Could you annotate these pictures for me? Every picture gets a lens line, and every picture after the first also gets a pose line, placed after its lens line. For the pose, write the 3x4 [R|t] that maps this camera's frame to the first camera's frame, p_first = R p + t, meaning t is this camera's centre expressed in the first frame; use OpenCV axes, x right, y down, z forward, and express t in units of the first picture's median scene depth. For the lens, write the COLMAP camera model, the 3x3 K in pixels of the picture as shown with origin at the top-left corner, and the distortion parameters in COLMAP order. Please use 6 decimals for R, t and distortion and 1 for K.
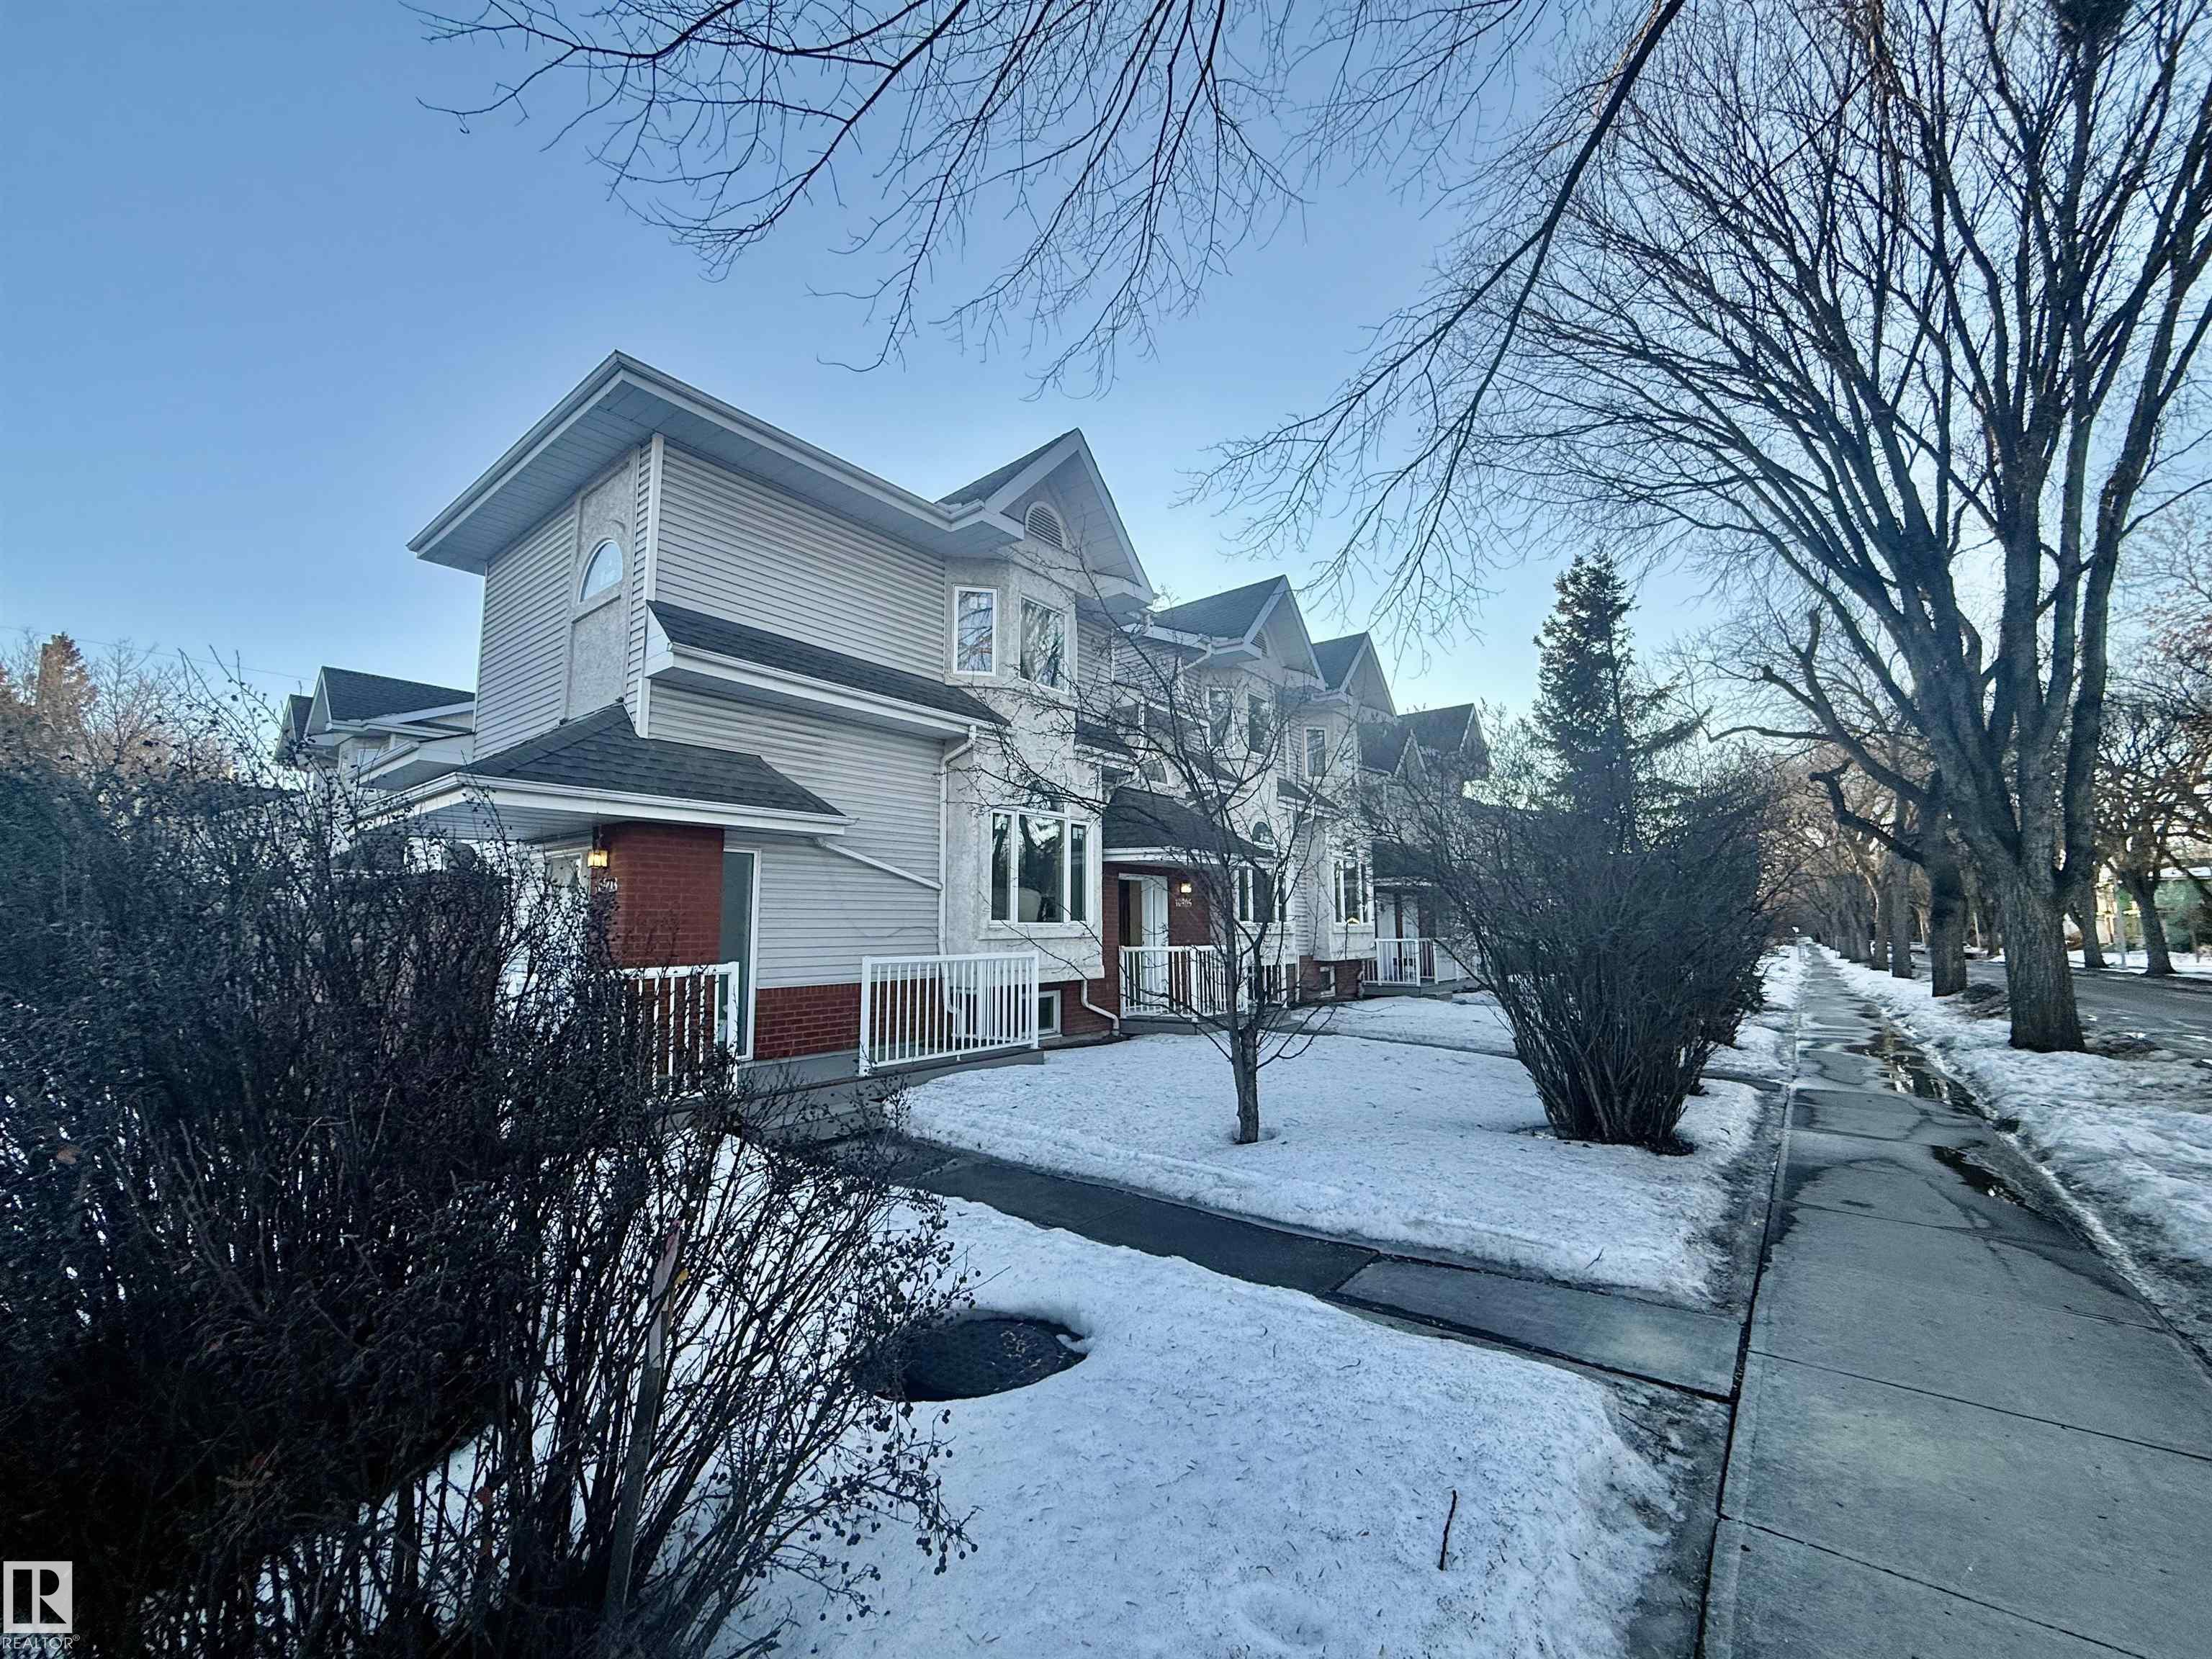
lens RADIAL K [[886.5, 0, 1106.0], [0, 886.5, 825.9], [0, 0, 1]] dist [0.003347, 0.000014]
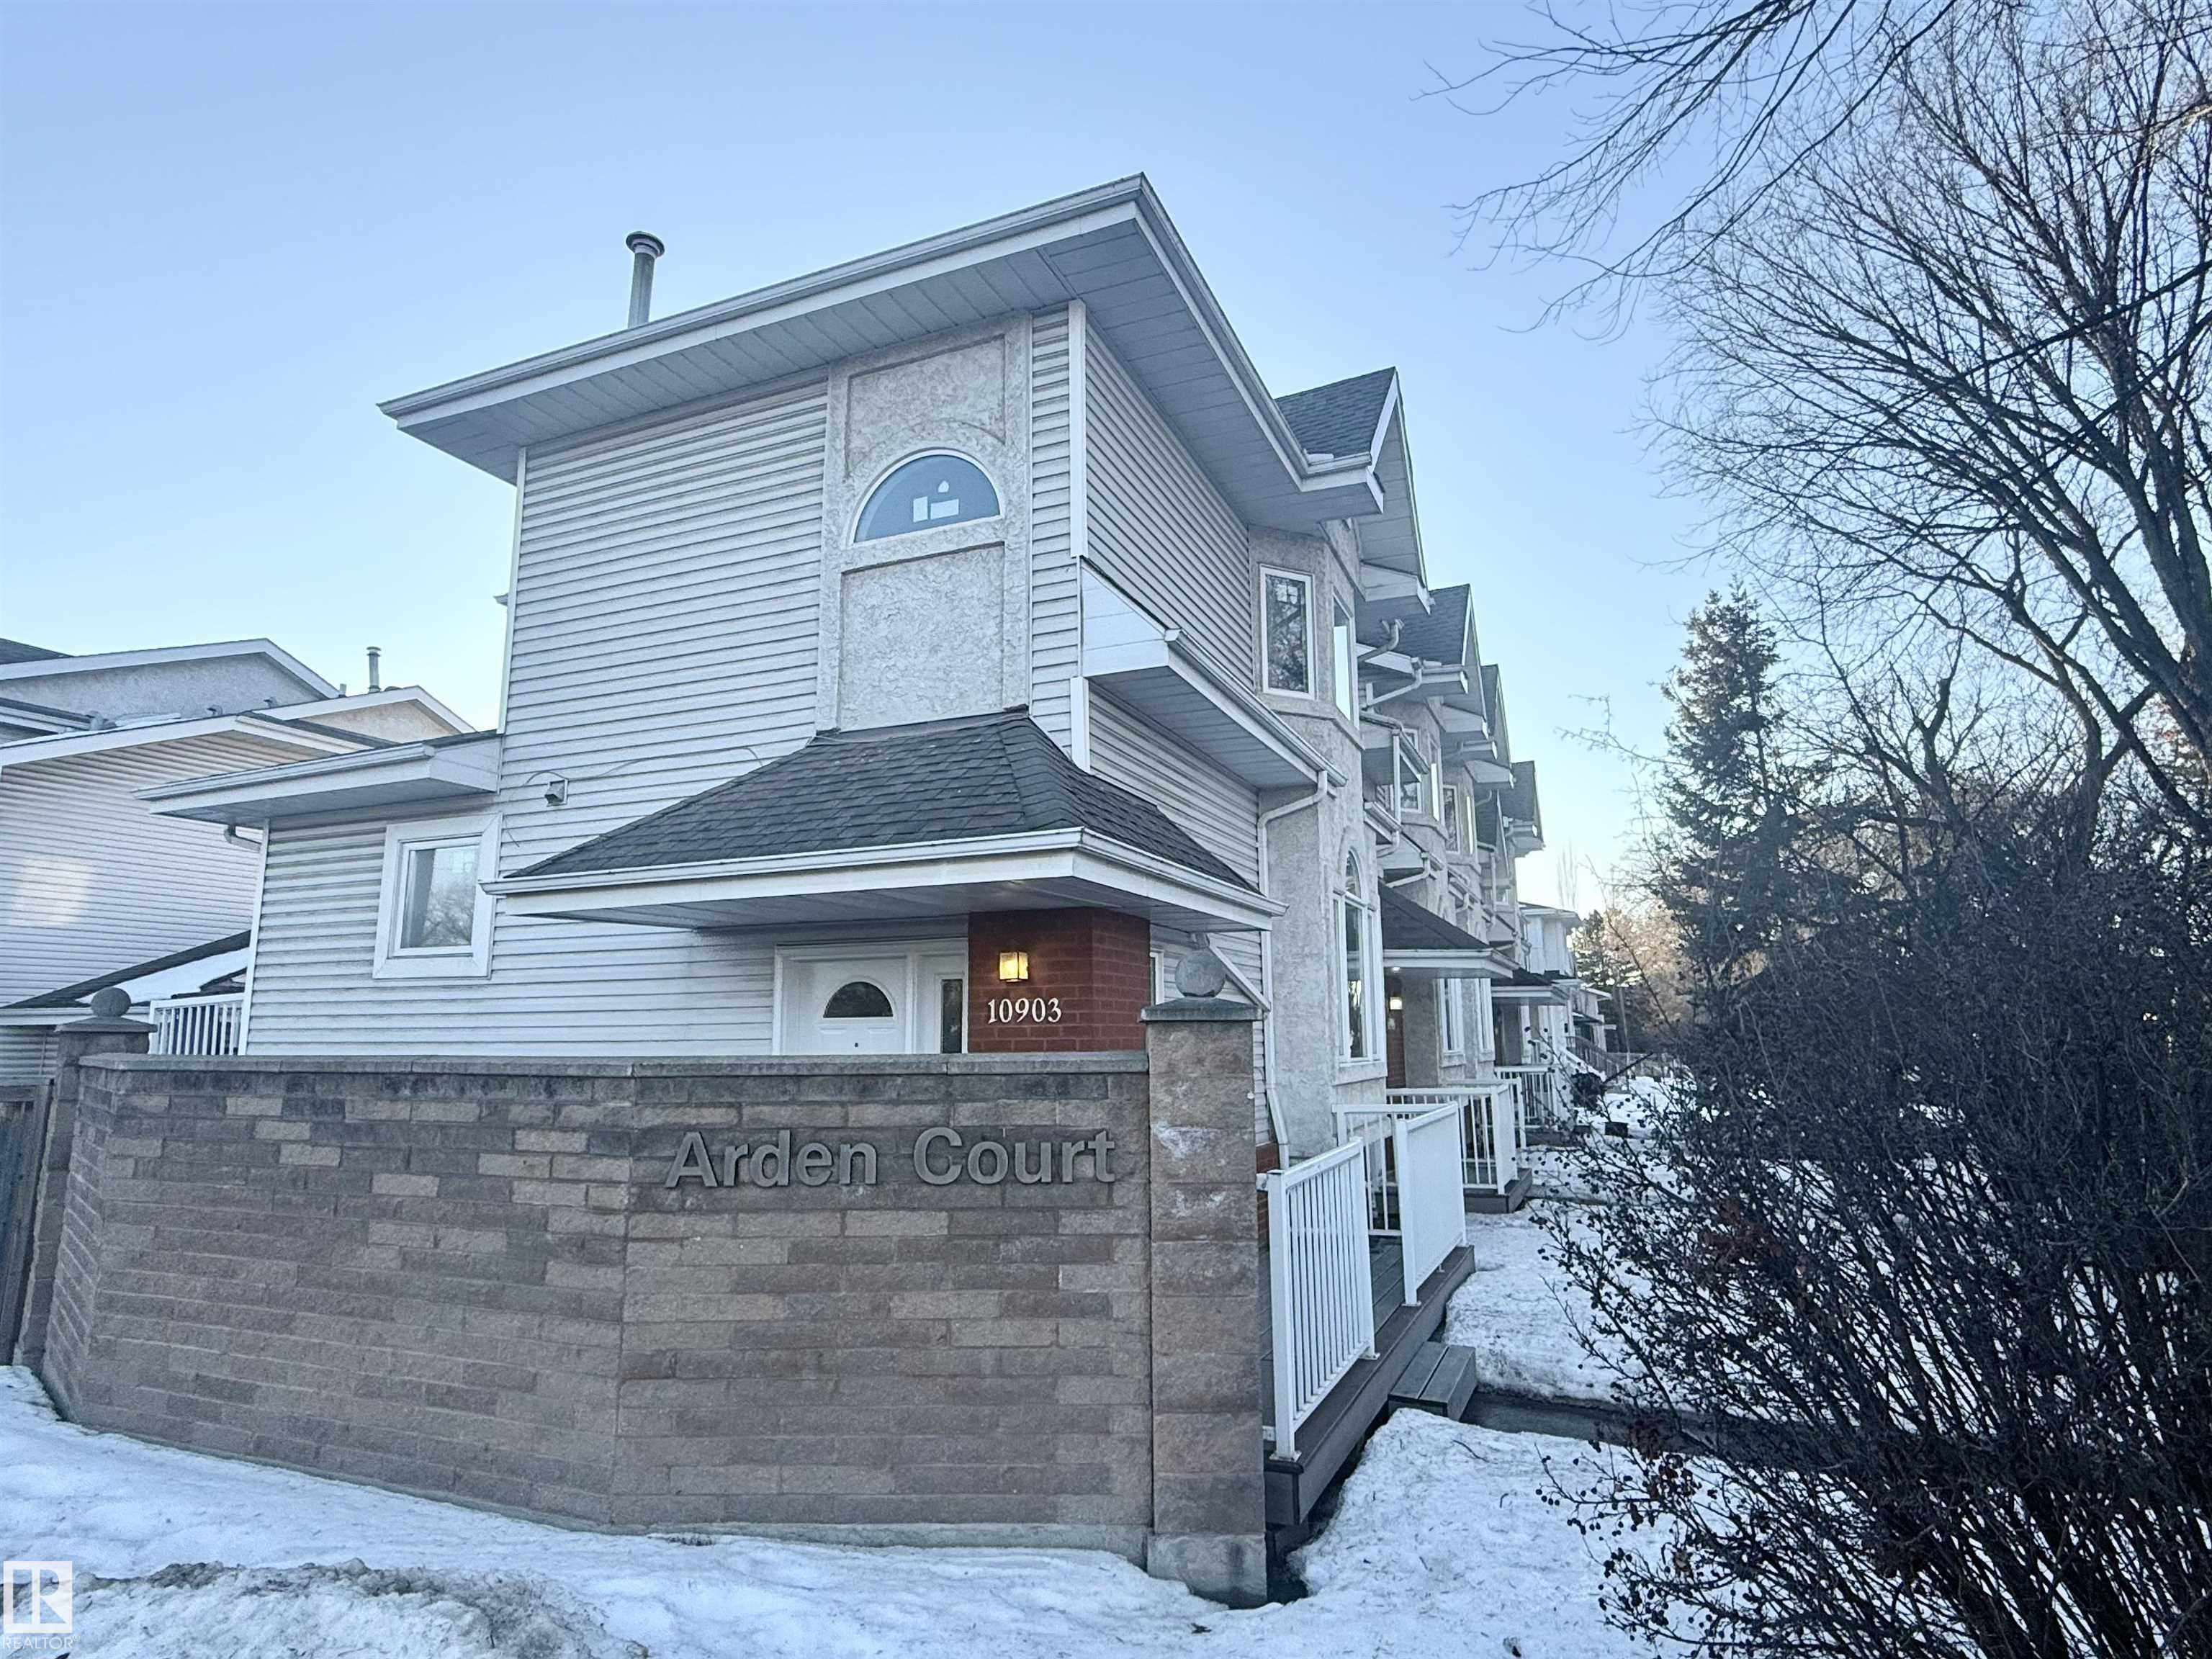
lens RADIAL K [[1216.3, 0, 1105.2], [0, 1216.3, 830.2], [0, 0, 1]] dist [0.003188, 0.000840]
pose [[0.966391, 0.041855, 0.253645, -0.422544], [-0.028356, 0.997992, -0.056644, -0.006954], [-0.255506, 0.047547, 0.965638, 0.102171]]
